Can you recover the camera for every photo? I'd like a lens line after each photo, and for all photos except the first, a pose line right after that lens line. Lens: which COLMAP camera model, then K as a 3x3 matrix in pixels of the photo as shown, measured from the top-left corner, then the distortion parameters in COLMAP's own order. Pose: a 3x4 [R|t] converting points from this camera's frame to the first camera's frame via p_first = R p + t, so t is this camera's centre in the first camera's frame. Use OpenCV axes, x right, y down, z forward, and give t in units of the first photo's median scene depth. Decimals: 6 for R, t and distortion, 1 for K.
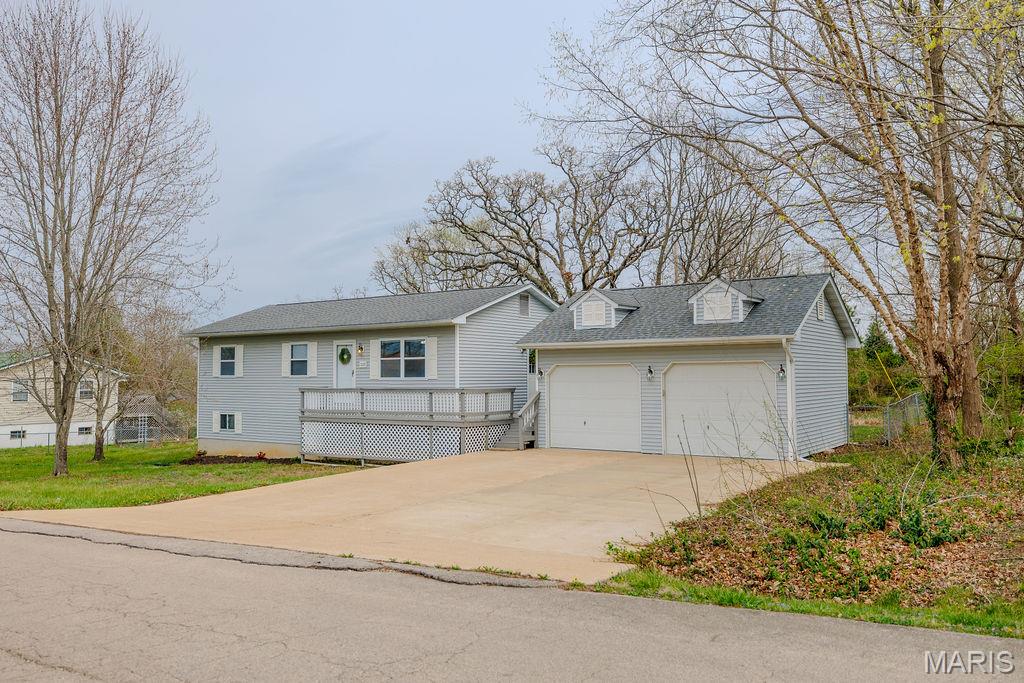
lens RADIAL K [[790.3, 0, 512.0], [0, 790.3, 341.5], [0, 0, 1]] dist [-0.005766, -0.000745]
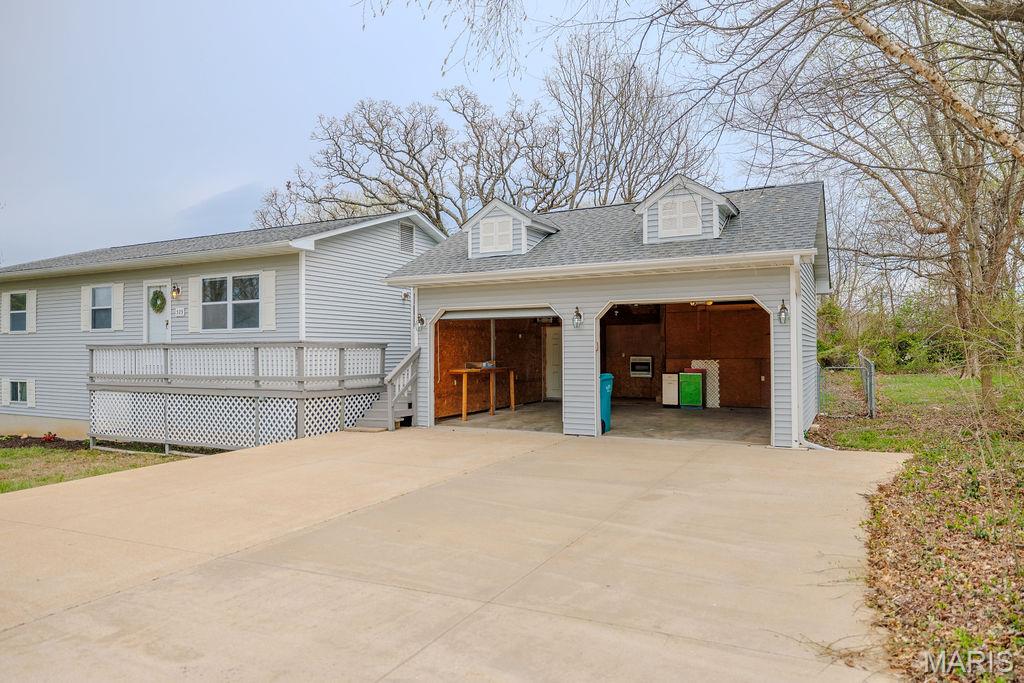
lens RADIAL K [[637.8, 0, 512.0], [0, 637.8, 341.5], [0, 0, 1]] dist [0.001285, -0.000394]
pose [[0.992158, 0.001645, 0.124980, 0.040579], [-0.005543, 0.999509, 0.030845, 0.036143], [-0.124868, -0.031295, 0.991680, 0.377585]]
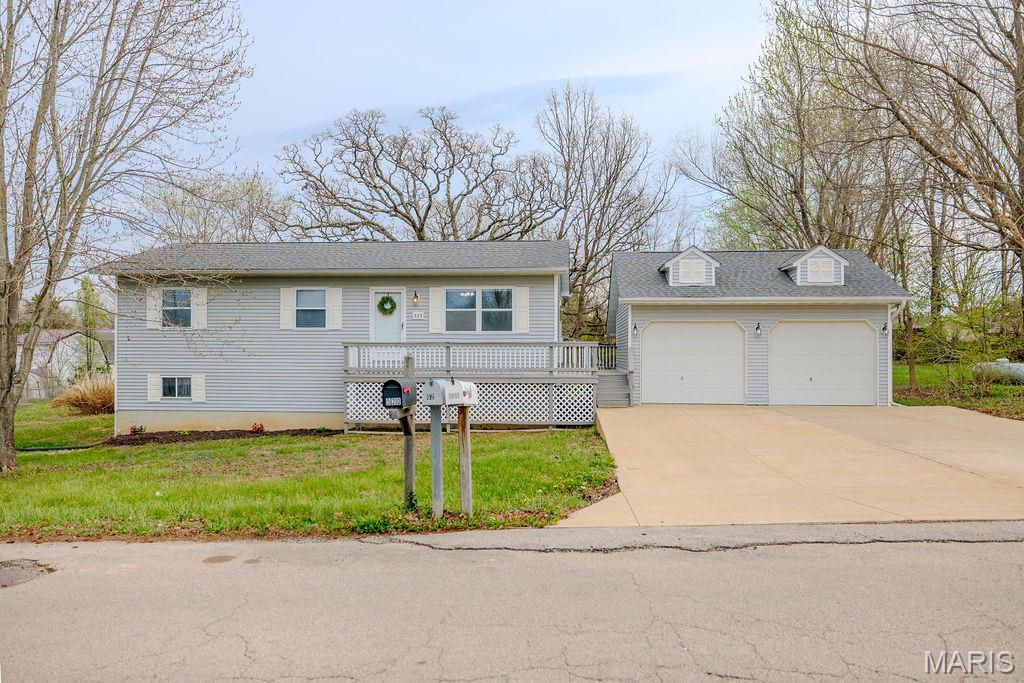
lens RADIAL K [[637.8, 0, 512.0], [0, 637.8, 341.5], [0, 0, 1]] dist [0.001285, -0.000394]
pose [[0.868566, 0.016108, 0.495312, -0.440190], [-0.029918, 0.999353, 0.019963, 0.039871], [-0.494670, -0.032158, 0.868486, 0.342915]]
